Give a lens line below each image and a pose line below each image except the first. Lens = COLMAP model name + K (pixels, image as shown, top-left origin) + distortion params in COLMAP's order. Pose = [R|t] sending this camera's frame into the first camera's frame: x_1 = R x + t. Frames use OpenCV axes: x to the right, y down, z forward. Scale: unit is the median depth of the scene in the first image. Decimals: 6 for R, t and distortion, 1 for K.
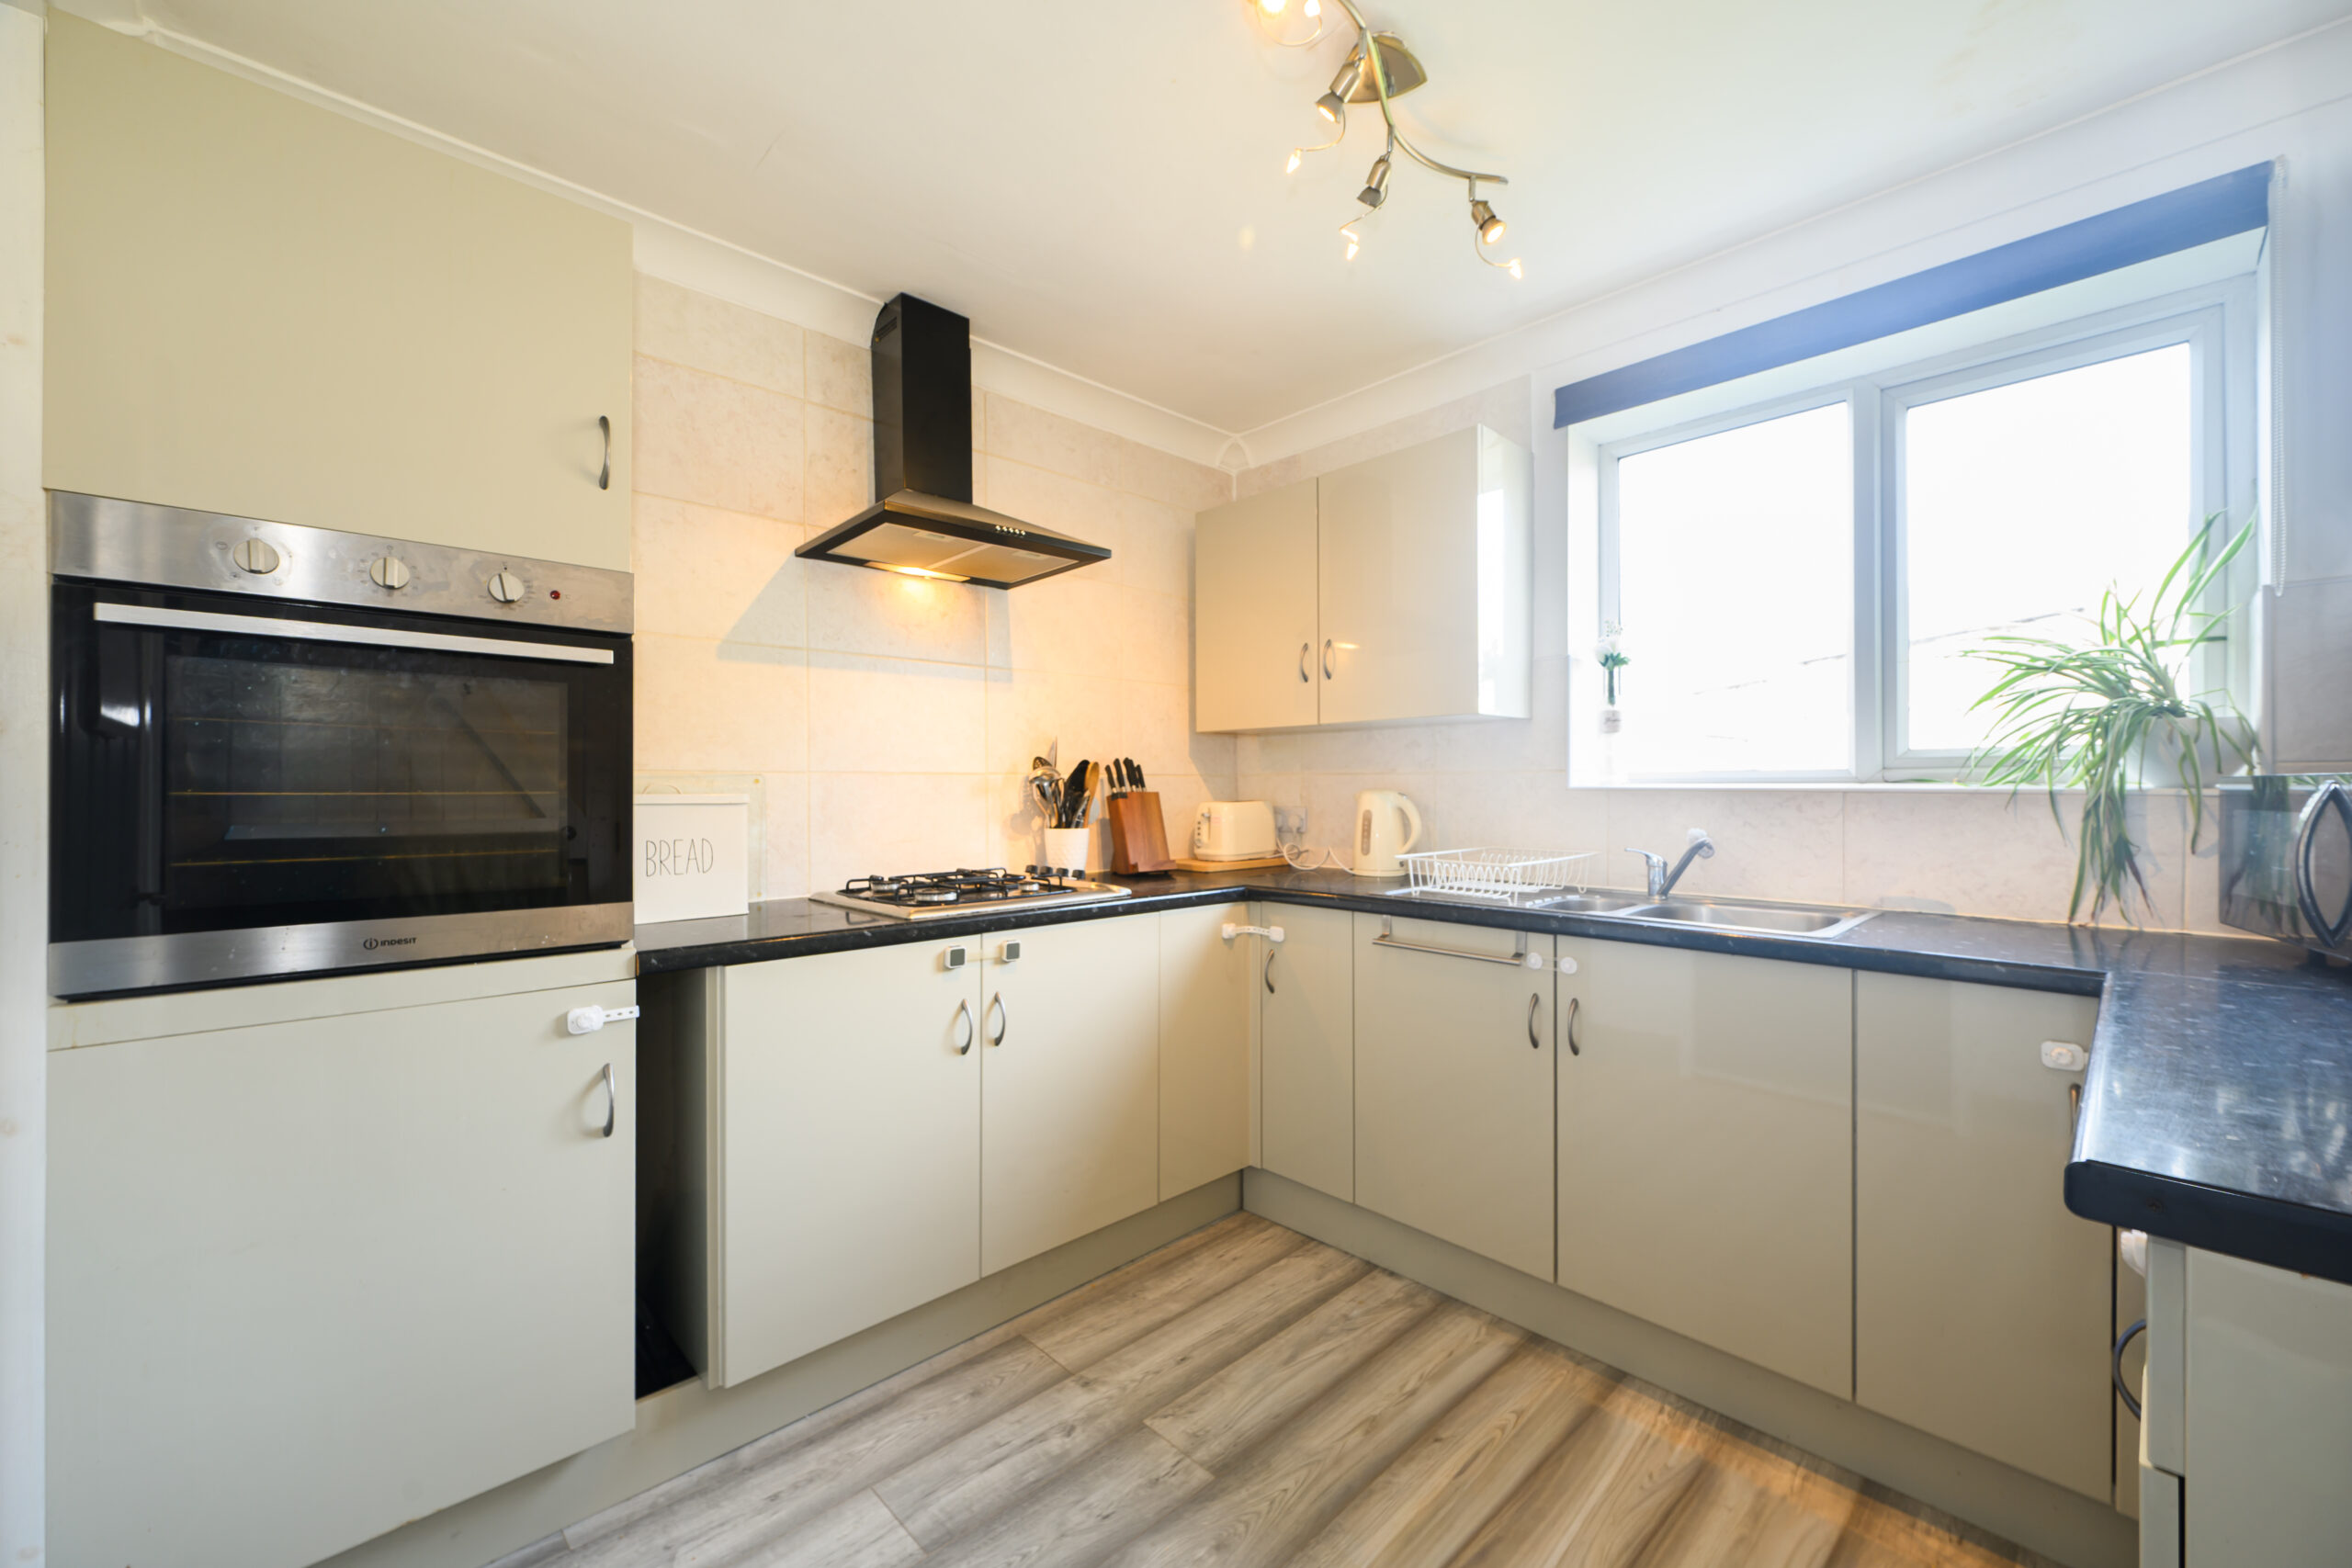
lens RADIAL K [[915.5, 0, 1182.6], [0, 915.5, 790.7], [0, 0, 1]] dist [0.001767, -0.000197]
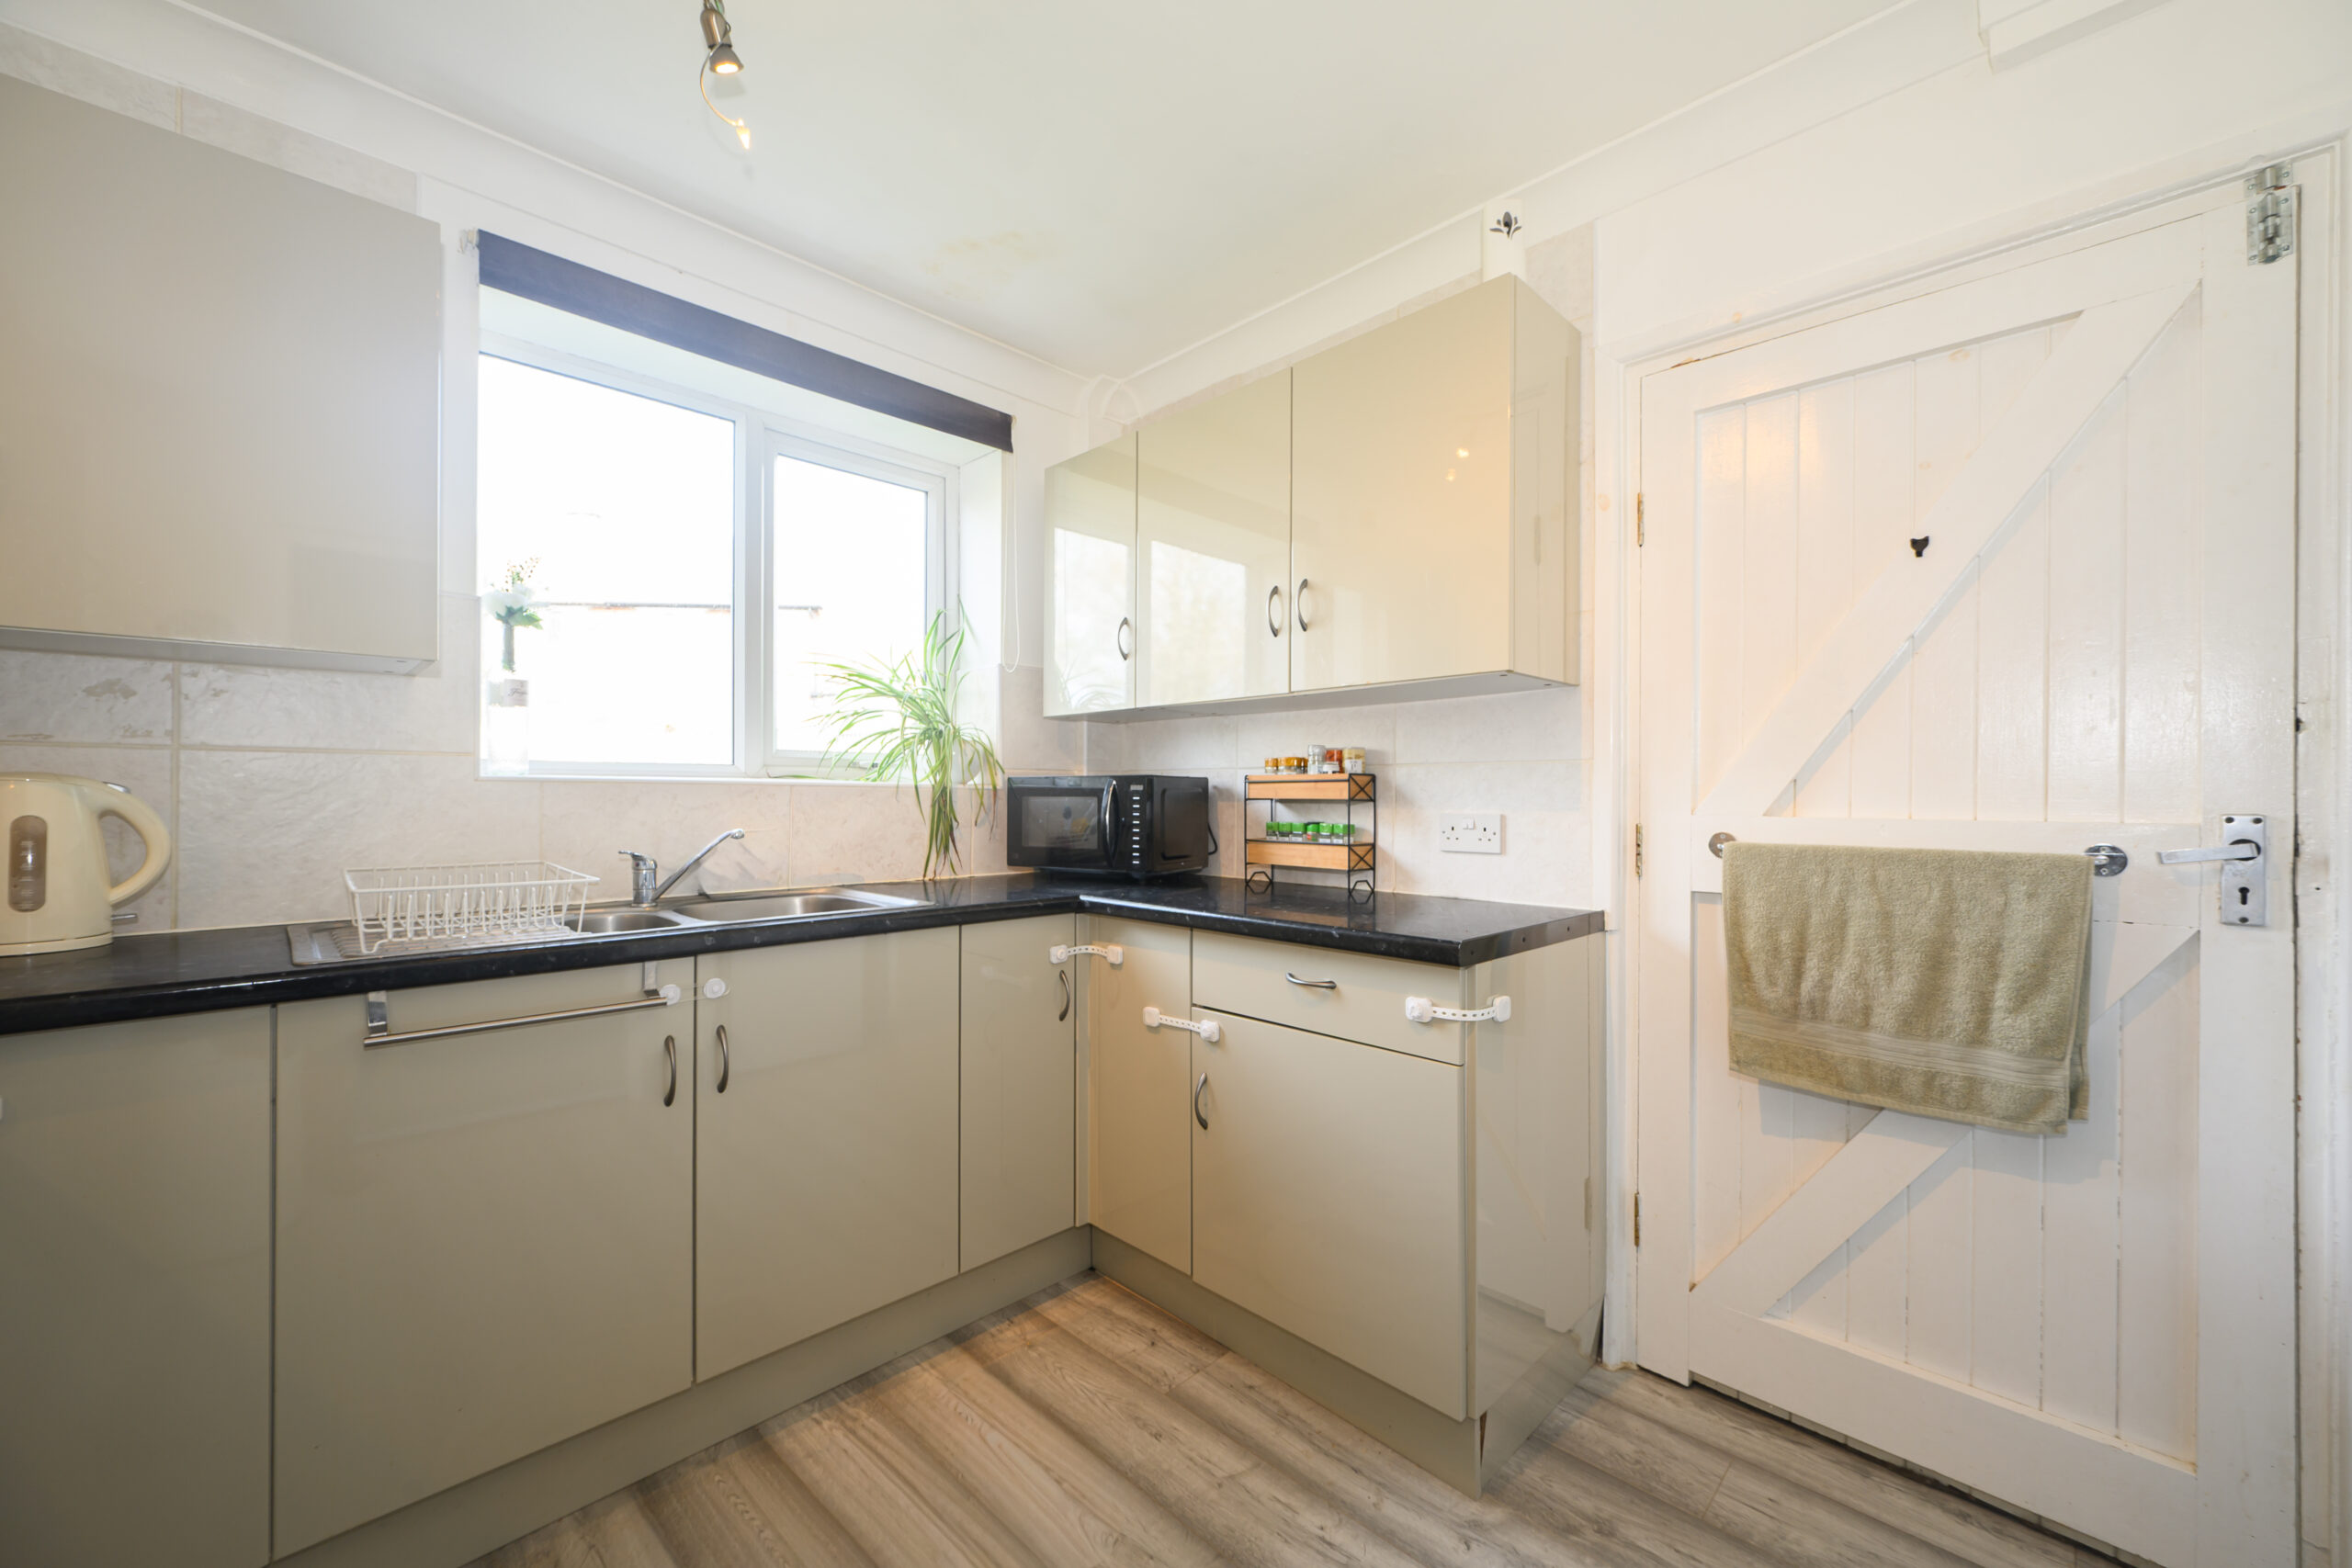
lens RADIAL K [[915.5, 0, 1182.7], [0, 915.5, 789.0], [0, 0, 1]] dist [0.001767, -0.000197]
pose [[-0.022614, 0.007793, 0.999714, -0.435097], [0.000350, 0.999970, -0.007787, 0.016075], [-0.999744, 0.000174, -0.022616, 0.605204]]
